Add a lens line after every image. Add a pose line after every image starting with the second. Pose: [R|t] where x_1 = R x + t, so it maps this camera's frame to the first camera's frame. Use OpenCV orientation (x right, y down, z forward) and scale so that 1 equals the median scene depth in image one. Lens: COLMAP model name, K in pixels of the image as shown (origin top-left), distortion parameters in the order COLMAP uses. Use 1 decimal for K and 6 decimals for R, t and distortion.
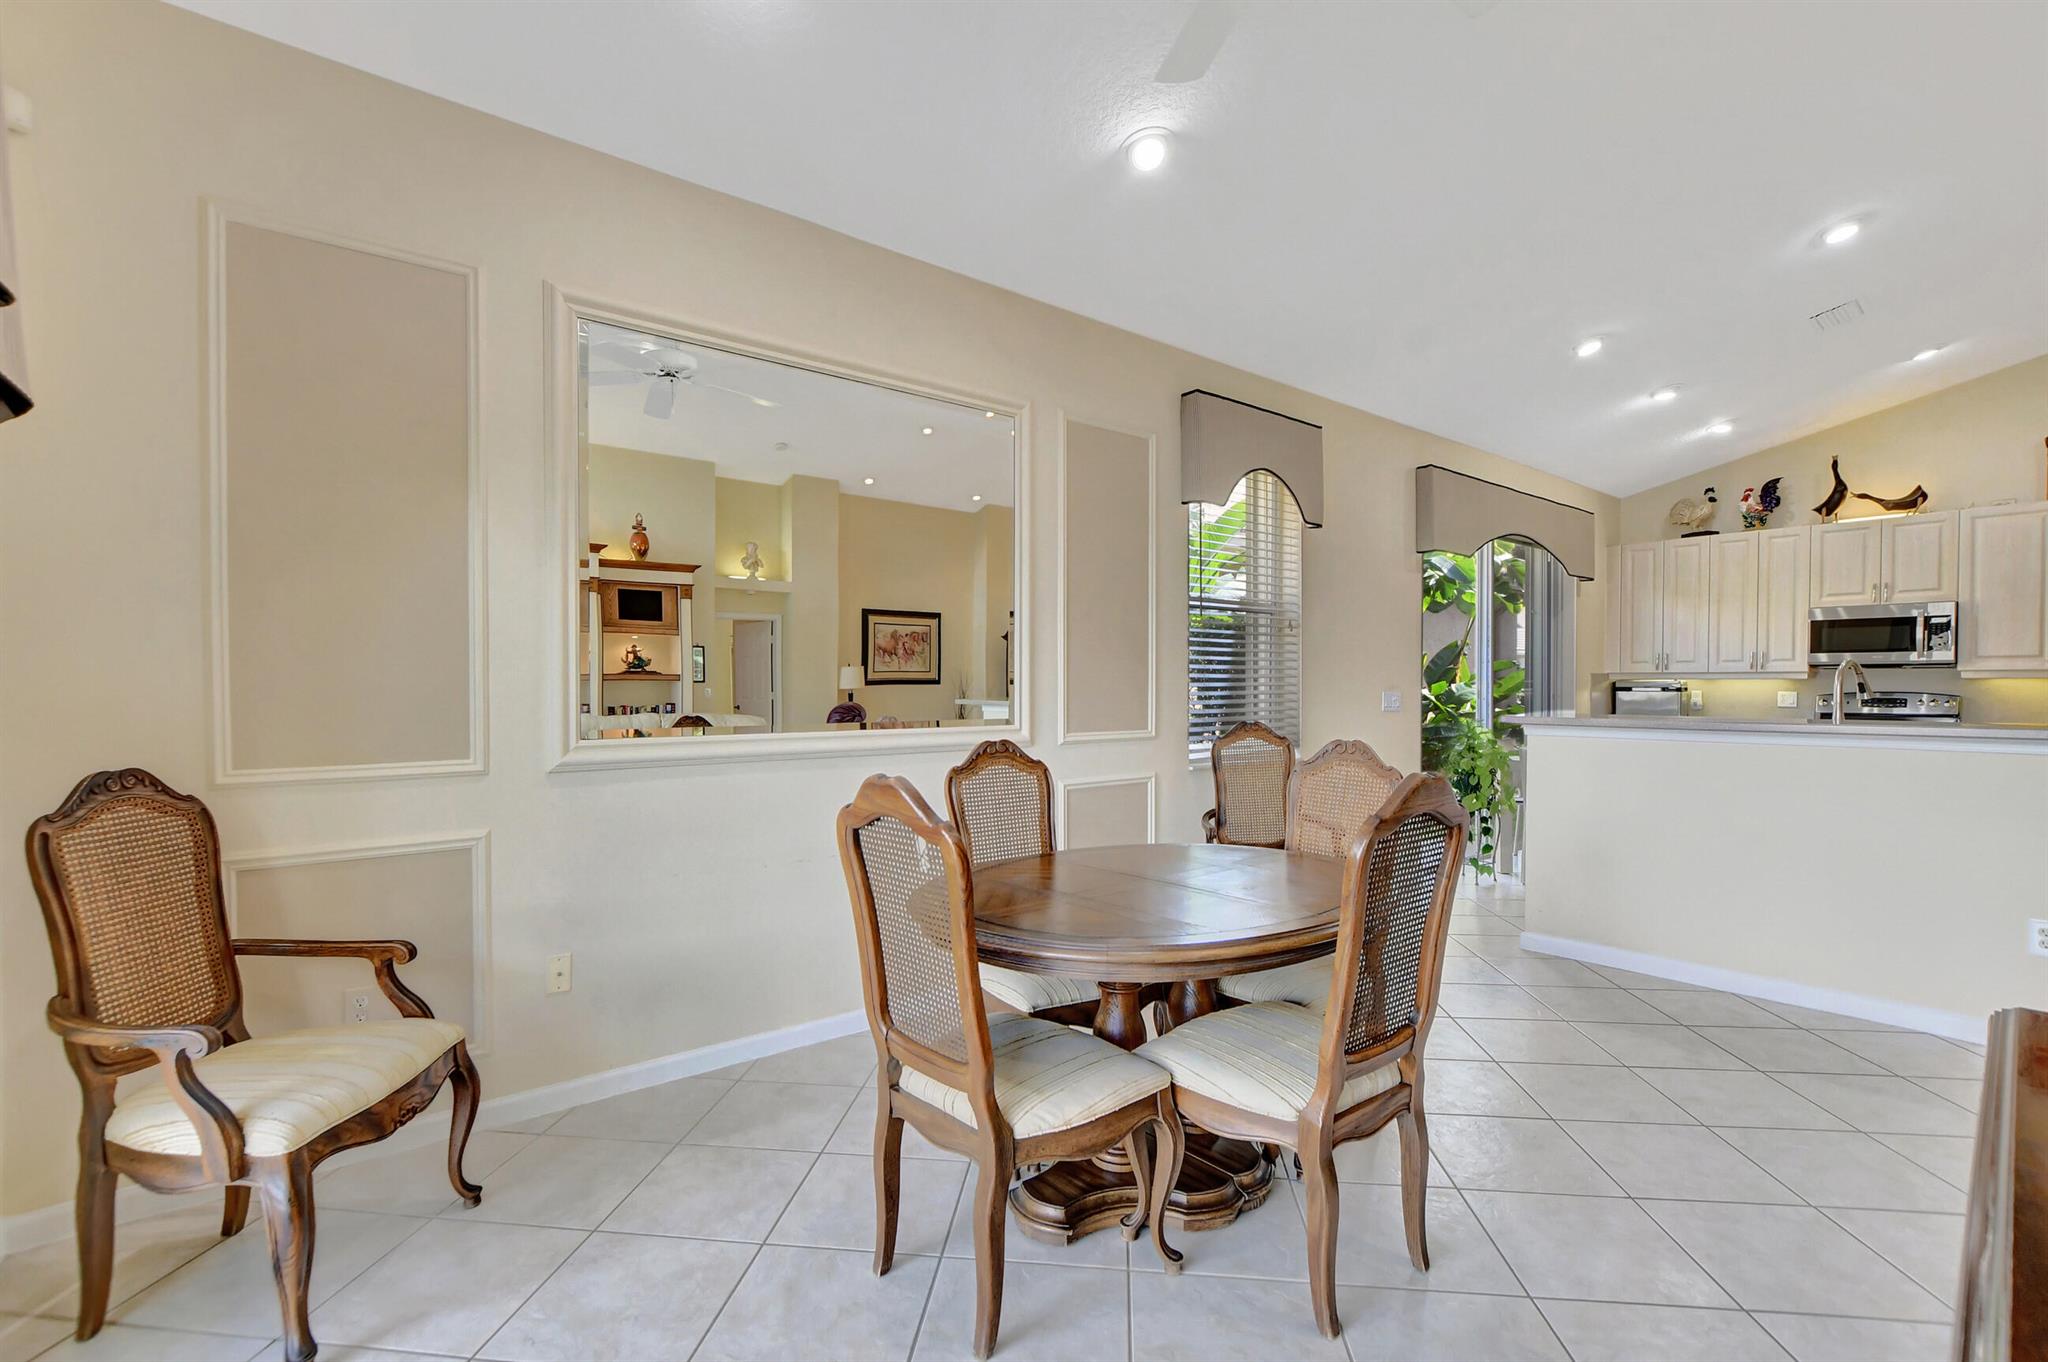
lens RADIAL K [[916.1, 0, 1007.5], [0, 916.1, 695.5], [0, 0, 1]] dist [0.000940, 0.000567]
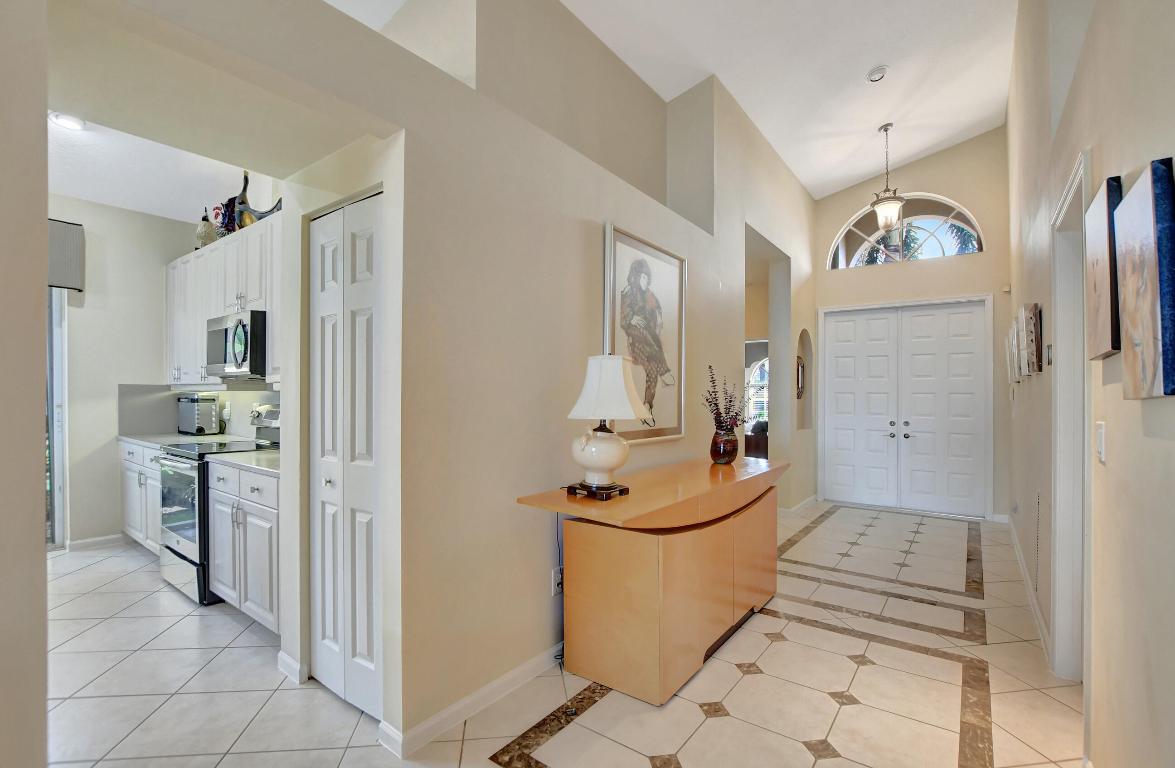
lens RADIAL K [[519.8, 0, 569.6], [0, 519.8, 388.9], [0, 0, 1]] dist [-0.026244, 0.000005]
pose [[0.975659, 0.011827, 0.218973, 1.110150], [-0.006329, 0.999647, -0.025792, -0.007945], [-0.219201, 0.023778, 0.975390, 0.370404]]
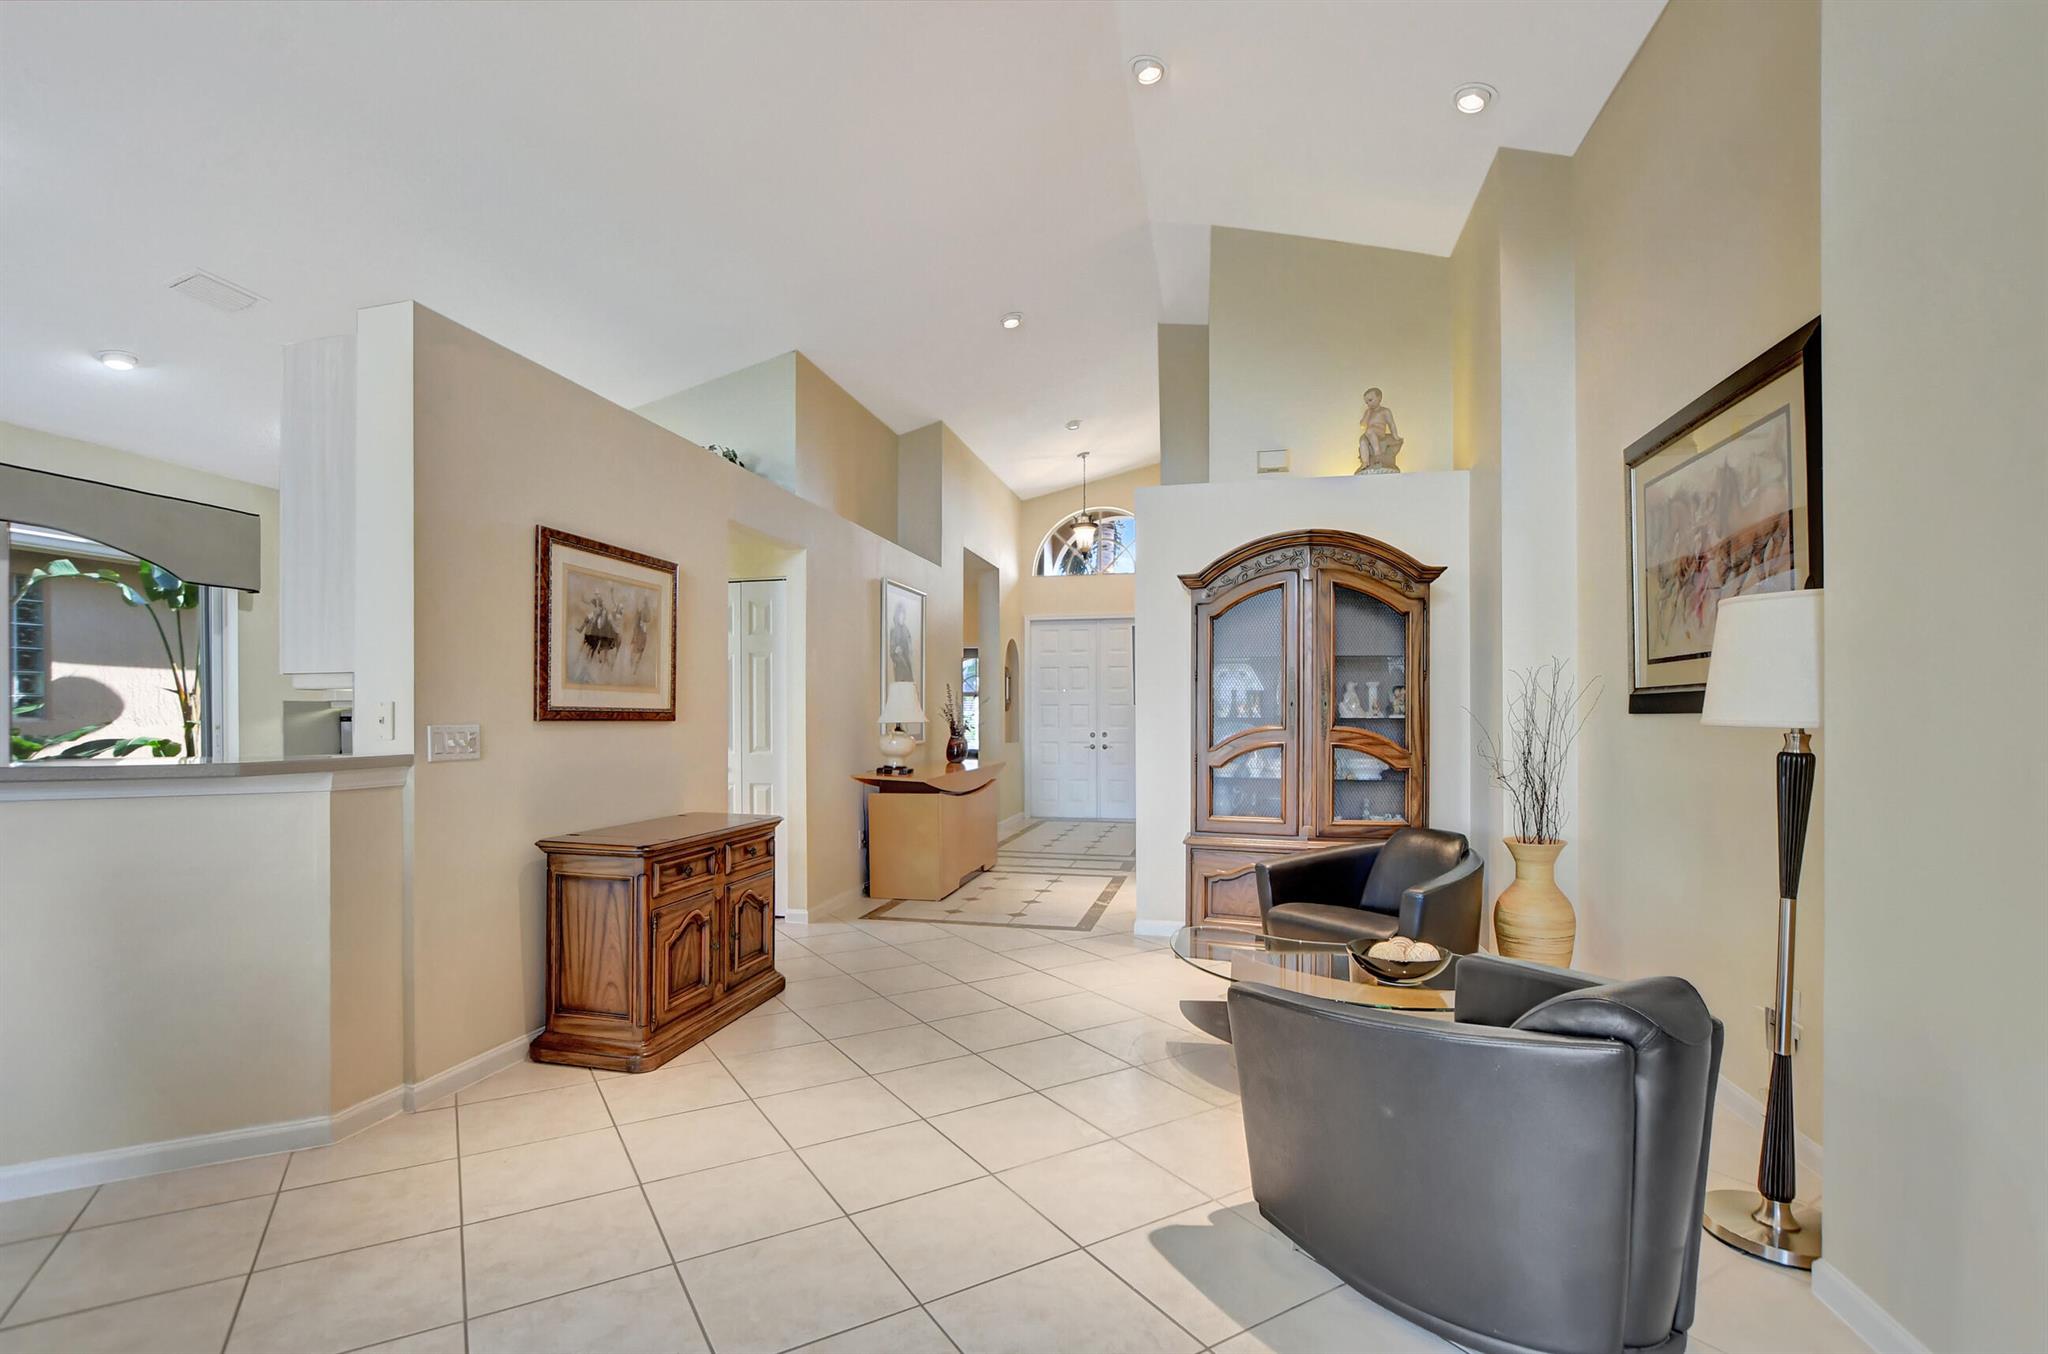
lens RADIAL K [[945.2, 0, 995.3], [0, 945.2, 708.9], [0, 0, 1]] dist [-0.023397, -0.000076]
pose [[0.800314, 0.001605, 0.599579, 0.717607], [0.010063, 0.999820, -0.016108, 0.005293], [-0.599497, 0.018925, 0.800154, -0.112313]]
